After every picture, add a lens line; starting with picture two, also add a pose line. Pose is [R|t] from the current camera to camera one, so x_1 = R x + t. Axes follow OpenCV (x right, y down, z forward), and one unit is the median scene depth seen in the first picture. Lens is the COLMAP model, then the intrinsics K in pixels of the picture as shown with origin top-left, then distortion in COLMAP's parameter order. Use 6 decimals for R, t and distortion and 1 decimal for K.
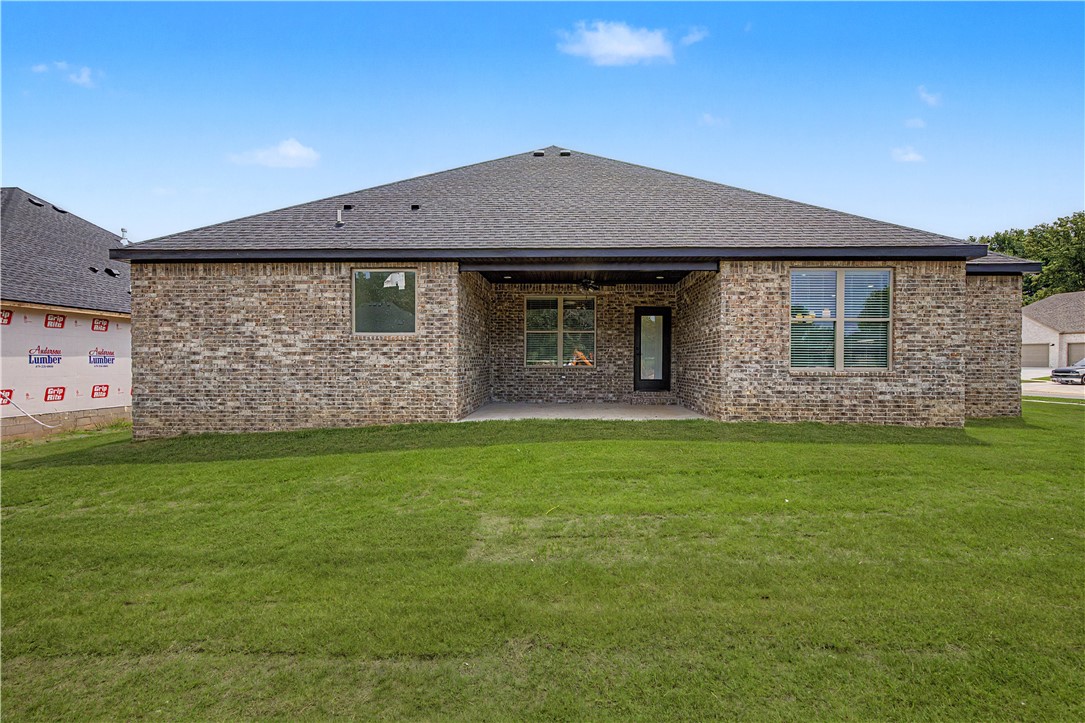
lens RADIAL K [[496.3, 0, 543.7], [0, 496.3, 364.2], [0, 0, 1]] dist [-0.001668, -0.000548]
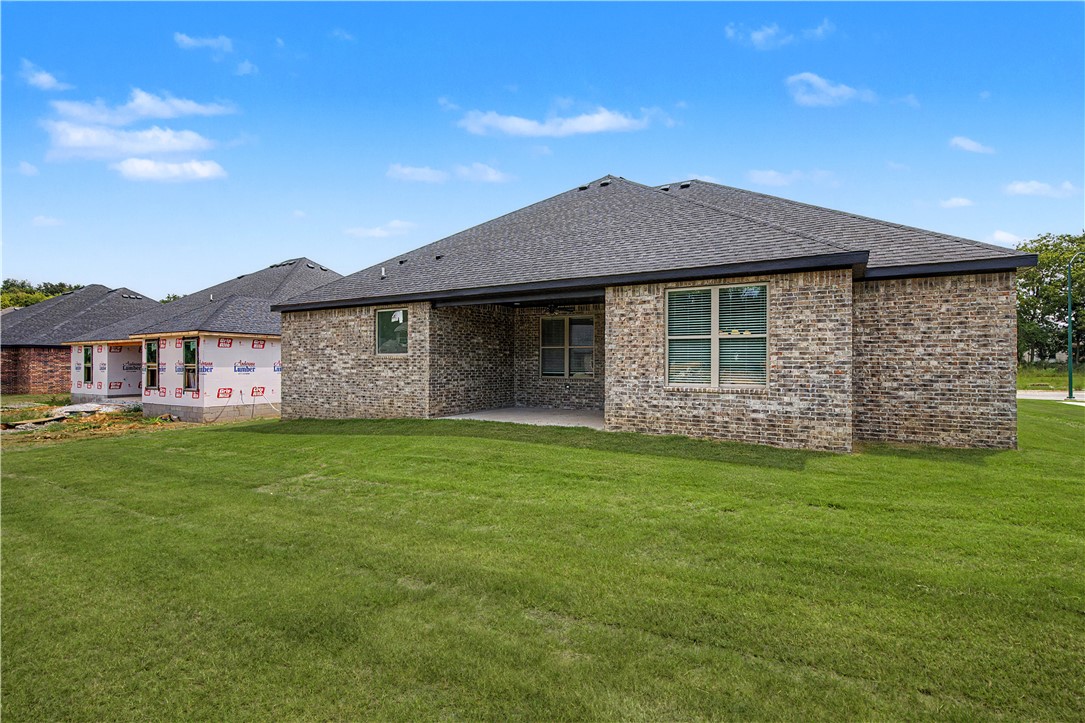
lens RADIAL K [[496.3, 0, 542.5], [0, 496.3, 362.3], [0, 0, 1]] dist [-0.001668, -0.000548]
pose [[0.884317, -0.002082, -0.466883, 0.741792], [-0.004277, 0.999912, -0.012559, -0.022795], [0.466868, 0.013103, 0.884230, -0.057411]]
